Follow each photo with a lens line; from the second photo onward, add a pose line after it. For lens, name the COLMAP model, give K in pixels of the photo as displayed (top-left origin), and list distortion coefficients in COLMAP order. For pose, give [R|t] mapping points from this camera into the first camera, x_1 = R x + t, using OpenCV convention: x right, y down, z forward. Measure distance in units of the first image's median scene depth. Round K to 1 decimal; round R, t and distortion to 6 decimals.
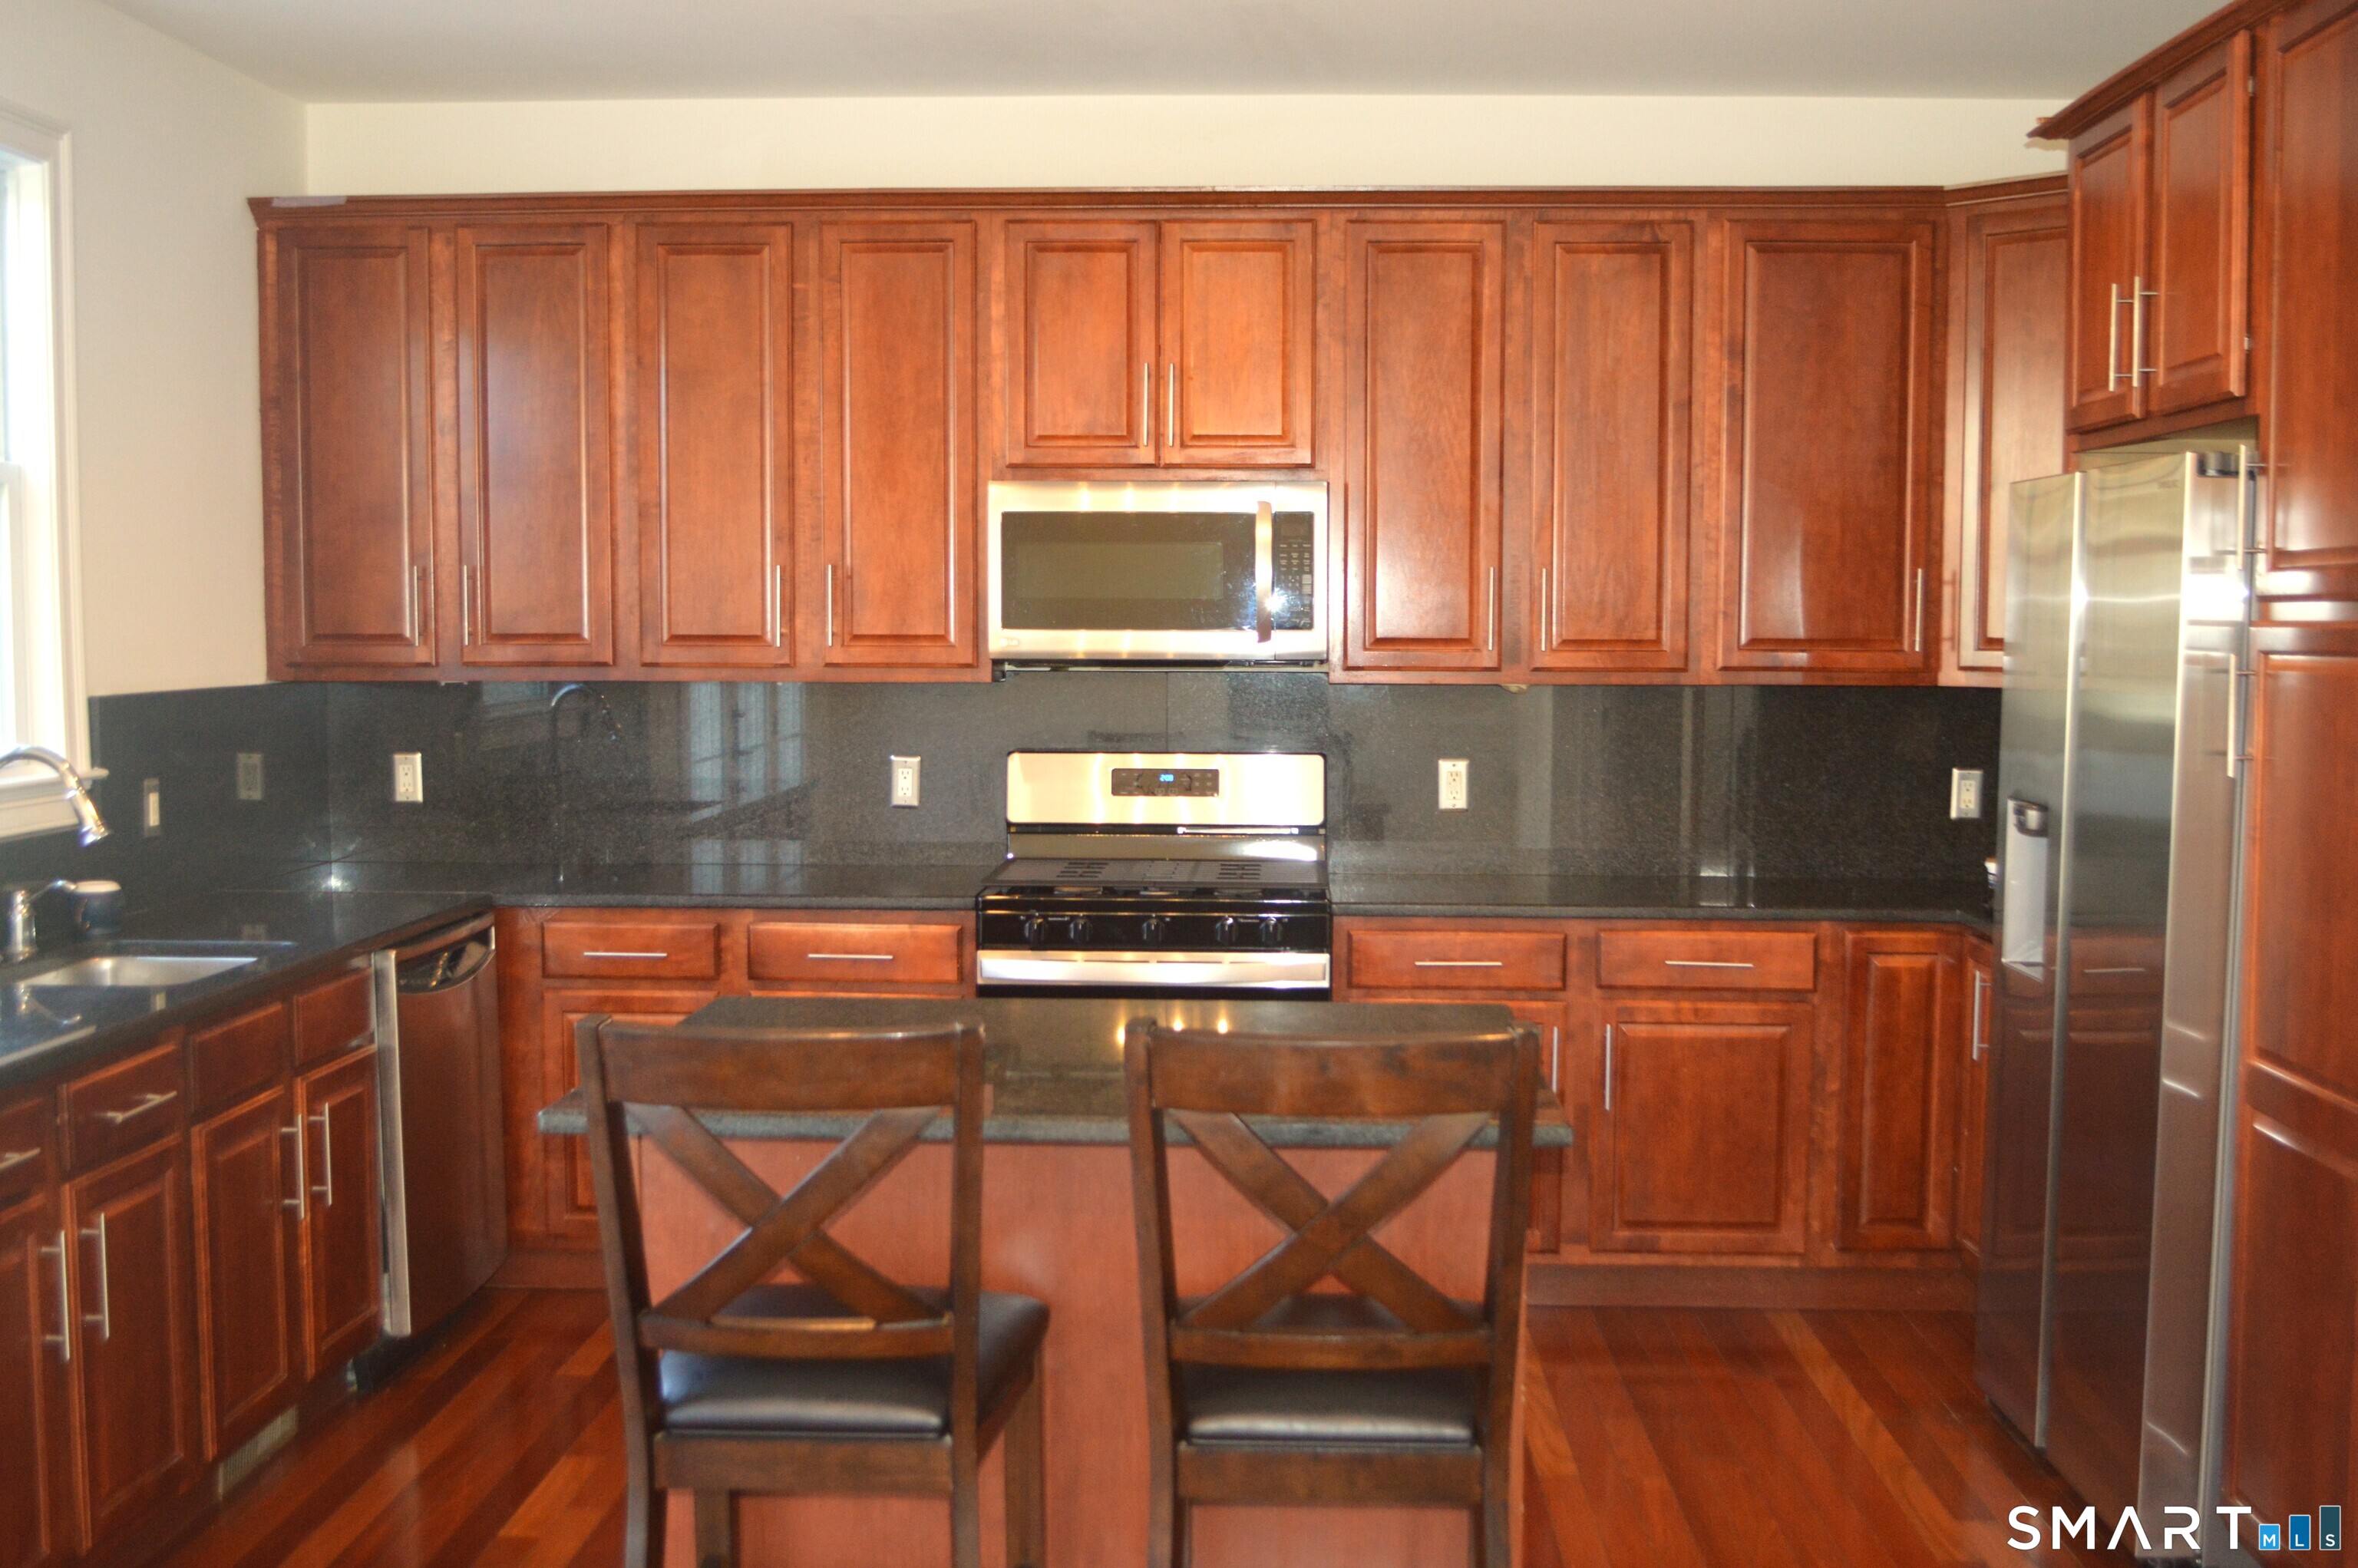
lens RADIAL K [[2495.5, 0, 1175.4], [0, 2495.5, 783.2], [0, 0, 1]] dist [-0.046605, 0.000000]
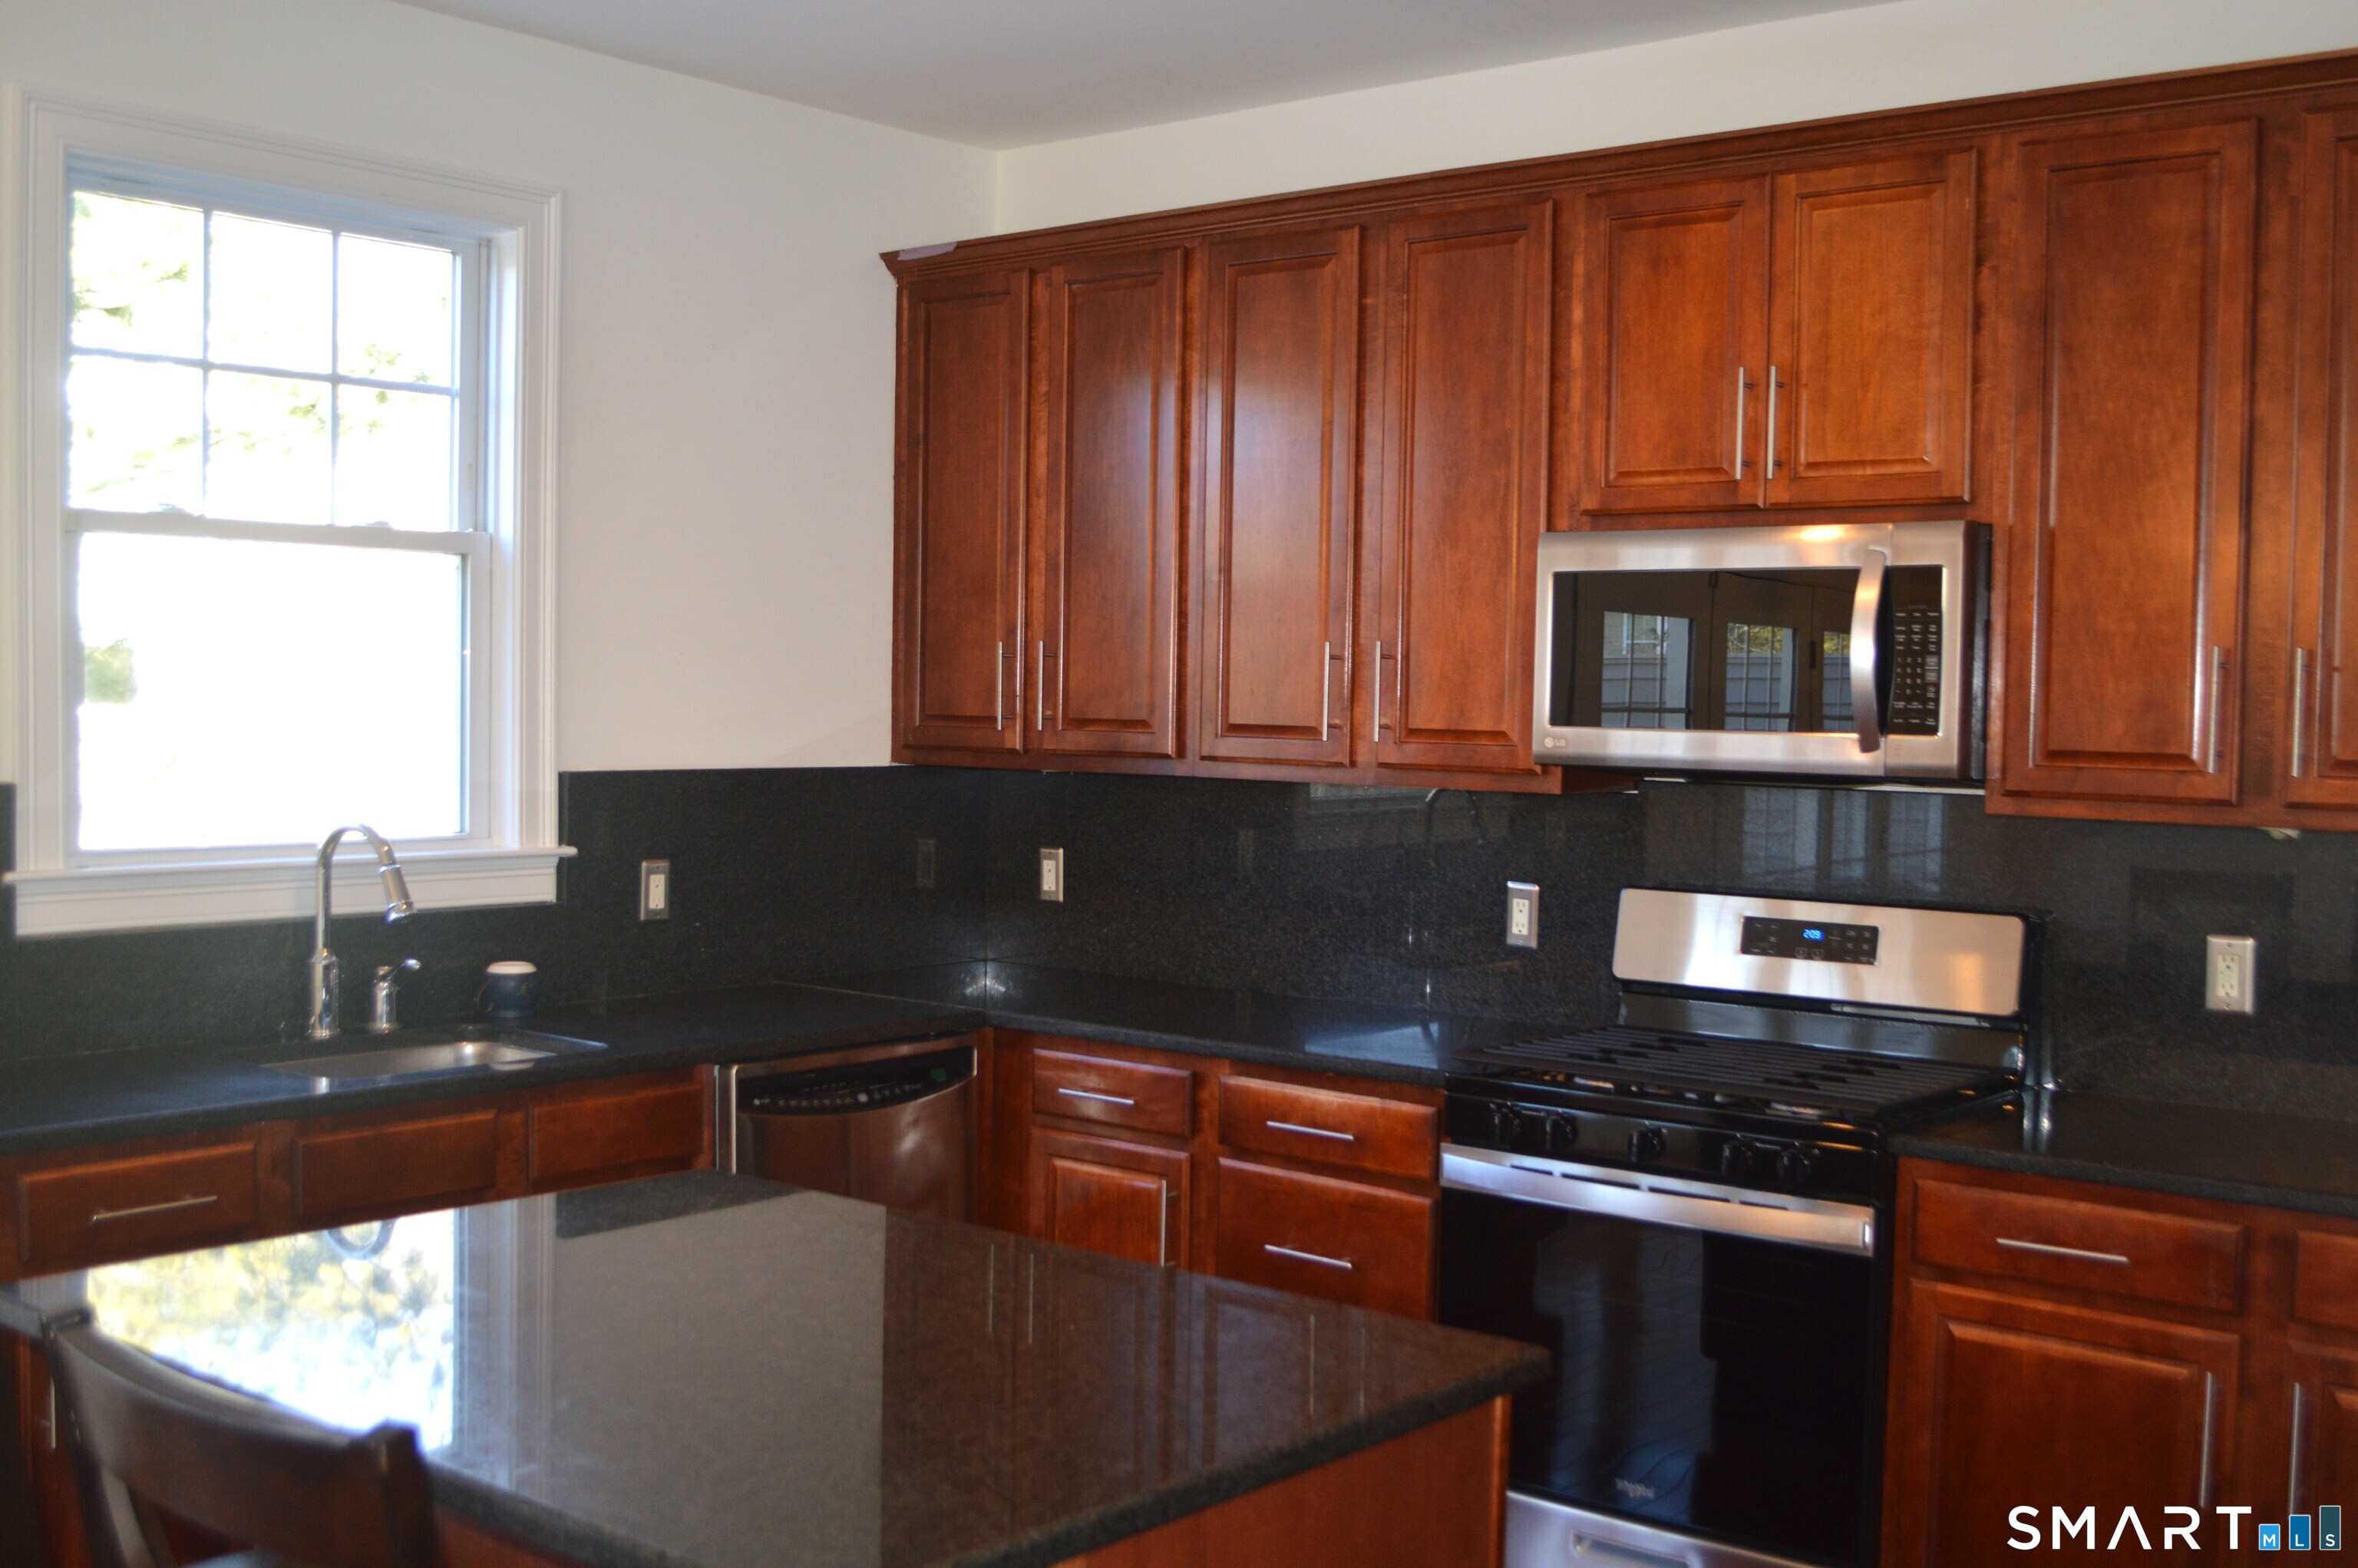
lens RADIAL K [[2495.5, 0, 1179.3], [0, 2495.5, 791.7], [0, 0, 1]] dist [-0.046605, 0.000000]
pose [[0.793055, 0.037208, -0.608012, 0.304427], [-0.058393, 0.998180, -0.015081, -0.023146], [0.606344, 0.047464, 0.793784, 0.322730]]
